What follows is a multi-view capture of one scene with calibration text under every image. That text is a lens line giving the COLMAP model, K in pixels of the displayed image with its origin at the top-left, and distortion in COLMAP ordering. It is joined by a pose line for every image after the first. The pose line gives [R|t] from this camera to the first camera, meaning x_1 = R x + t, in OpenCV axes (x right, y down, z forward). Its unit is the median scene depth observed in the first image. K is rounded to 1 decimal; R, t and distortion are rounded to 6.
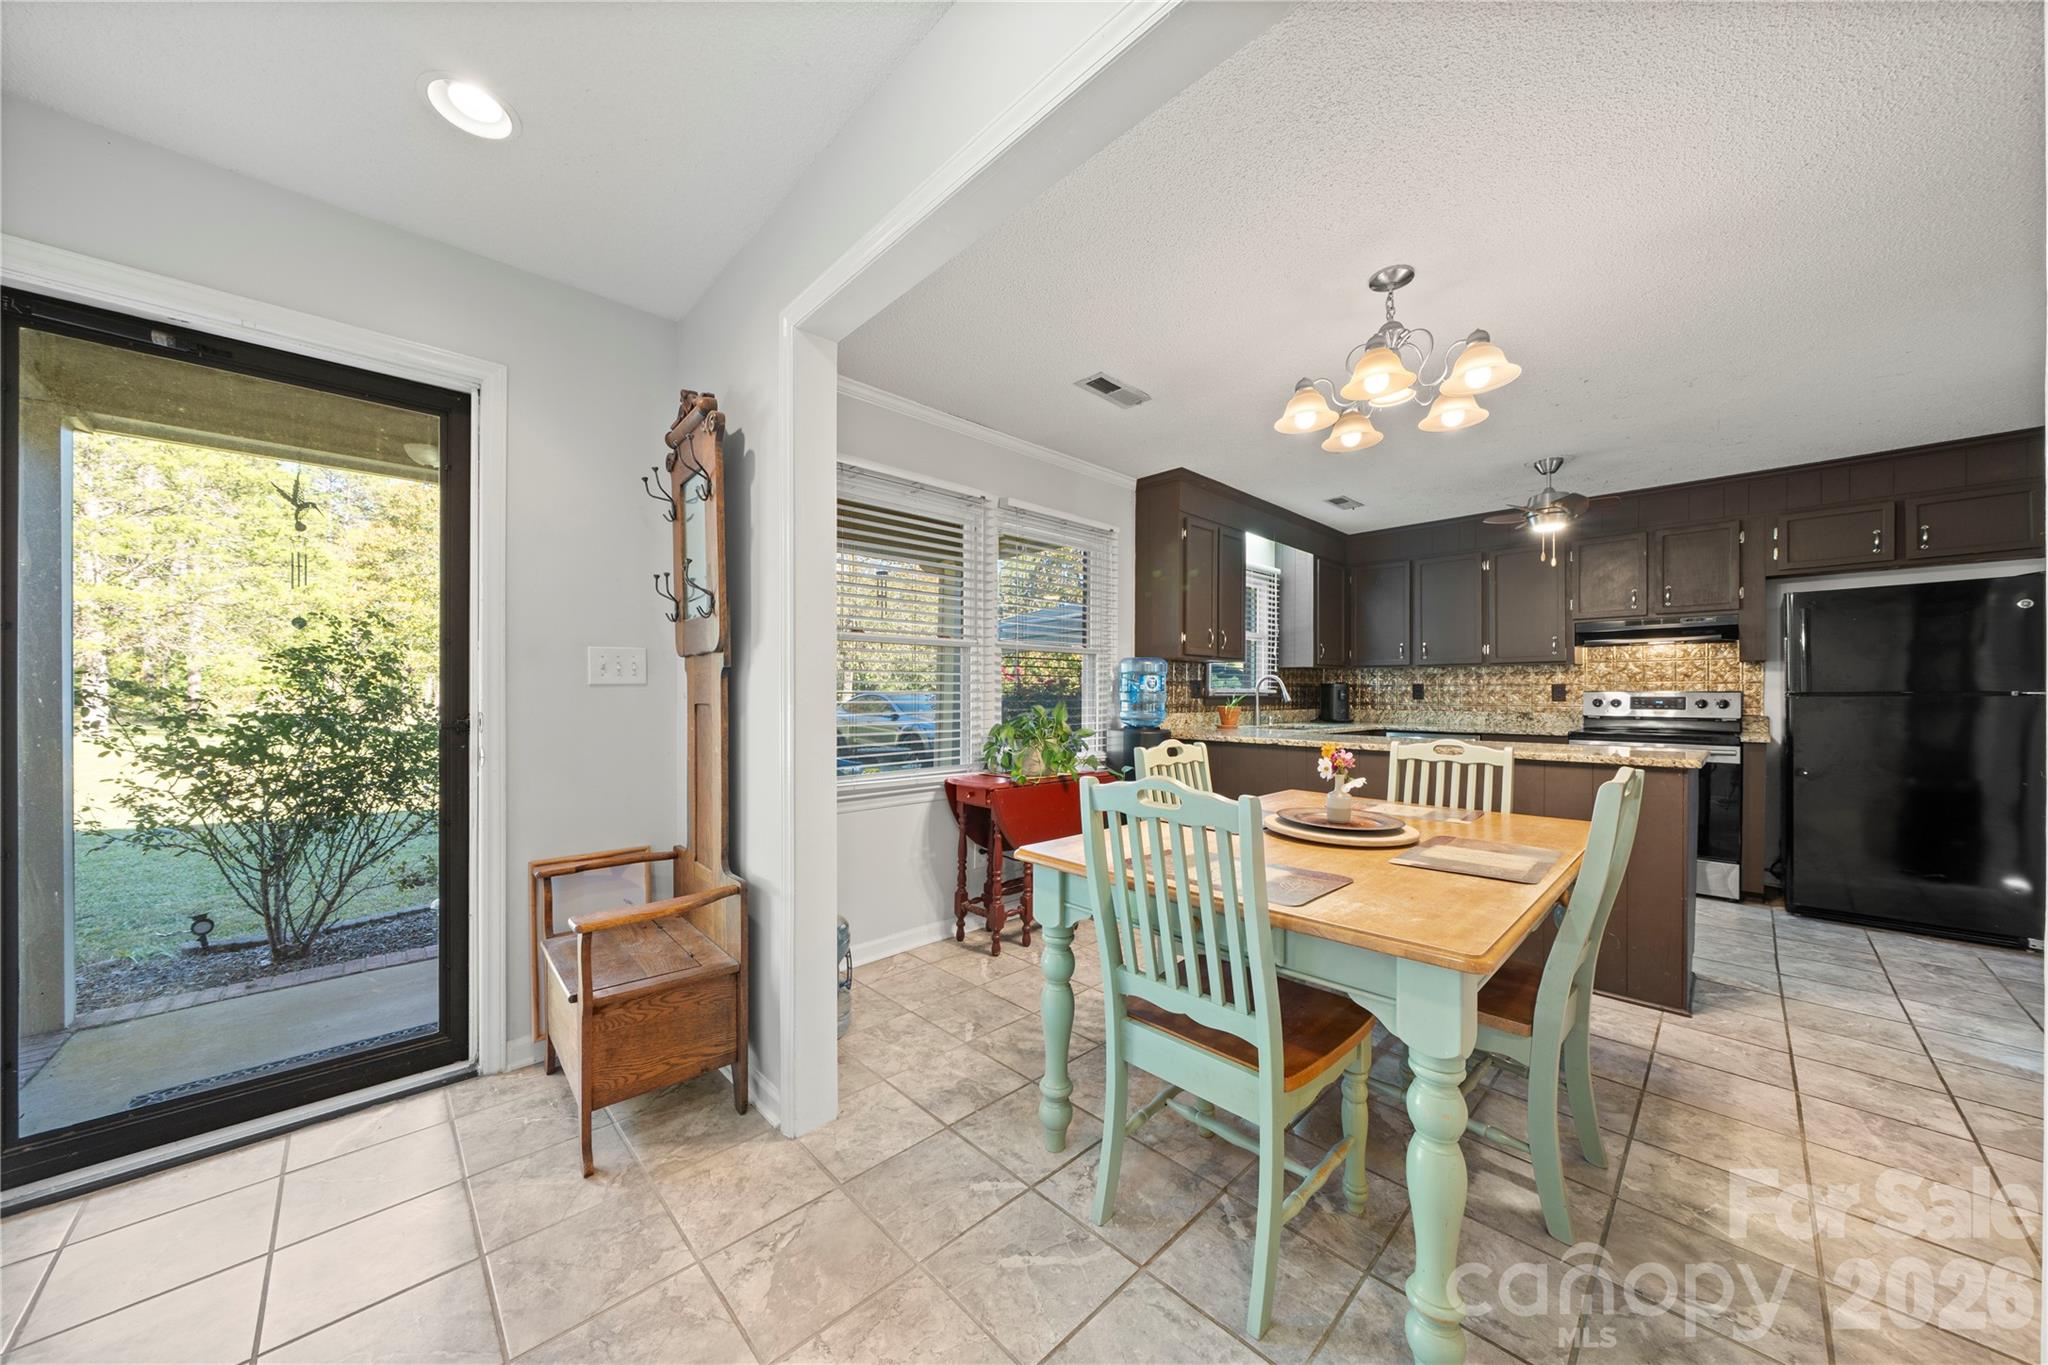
lens RADIAL K [[707.7, 0, 1015.4], [0, 707.7, 697.6], [0, 0, 1]] dist [-0.007828, -0.000298]
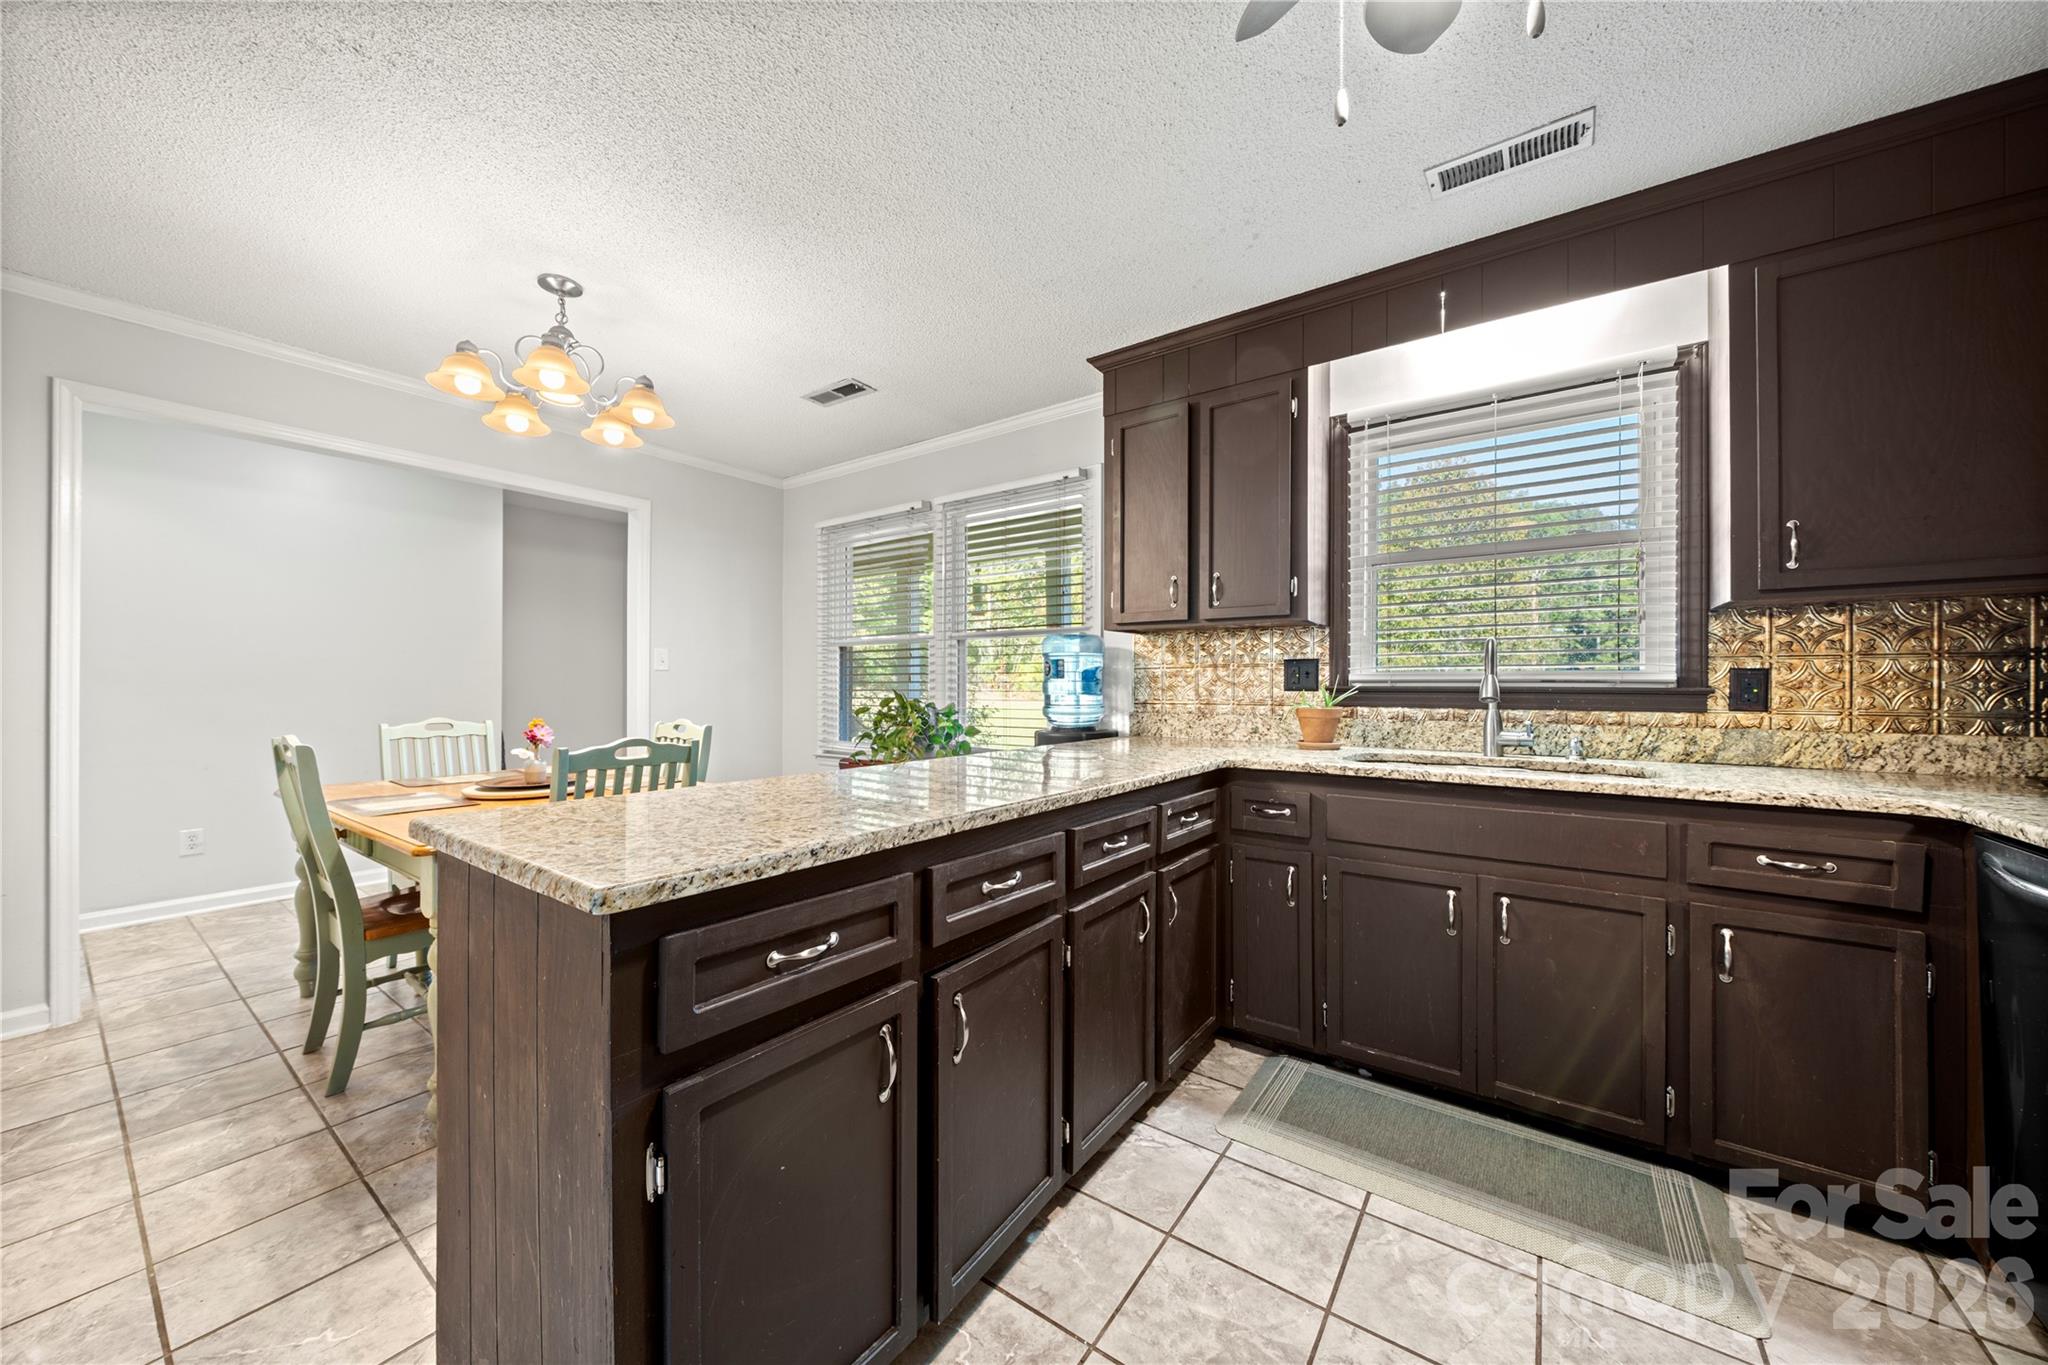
lens RADIAL K [[726.2, 0, 1009.2], [0, 726.2, 688.5], [0, 0, 1]] dist [-0.002478, -0.000106]
pose [[0.168052, 0.002164, -0.985776, 0.861159], [-0.008186, 0.999966, 0.000800, 0.000012], [0.985744, 0.007935, 0.168064, 0.748010]]
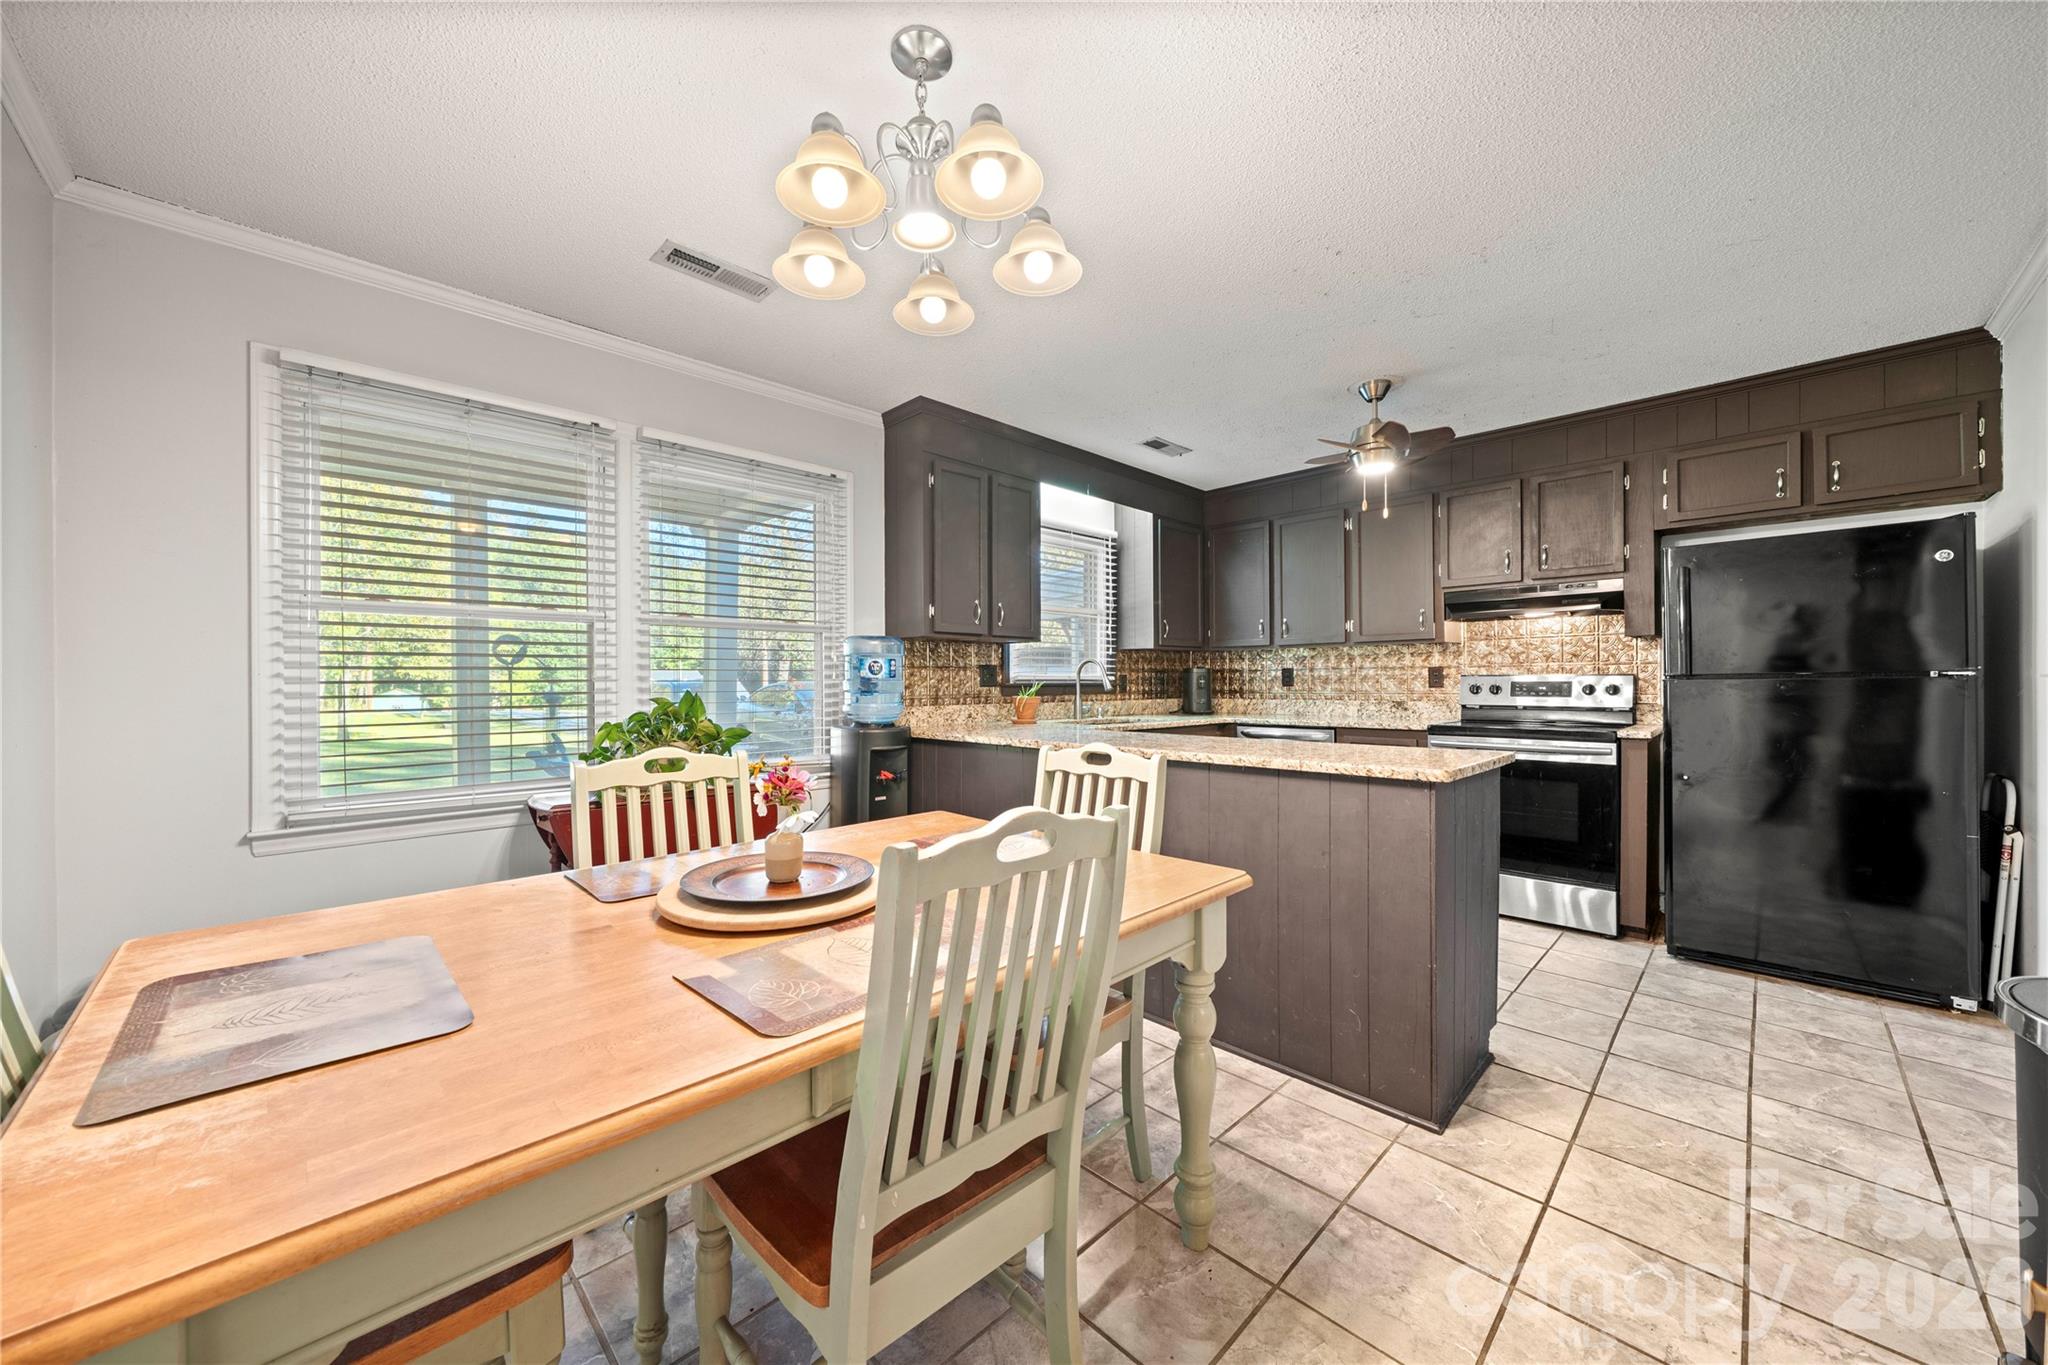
lens RADIAL K [[752.3, 0, 1017.6], [0, 752.3, 686.8], [0, 0, 1]] dist [-0.009493, 0.001140]
pose [[0.999823, -0.006728, 0.017572, 0.302098], [0.006735, 0.999977, -0.000382, 0.001419], [-0.017569, 0.000500, 0.999846, 0.145644]]
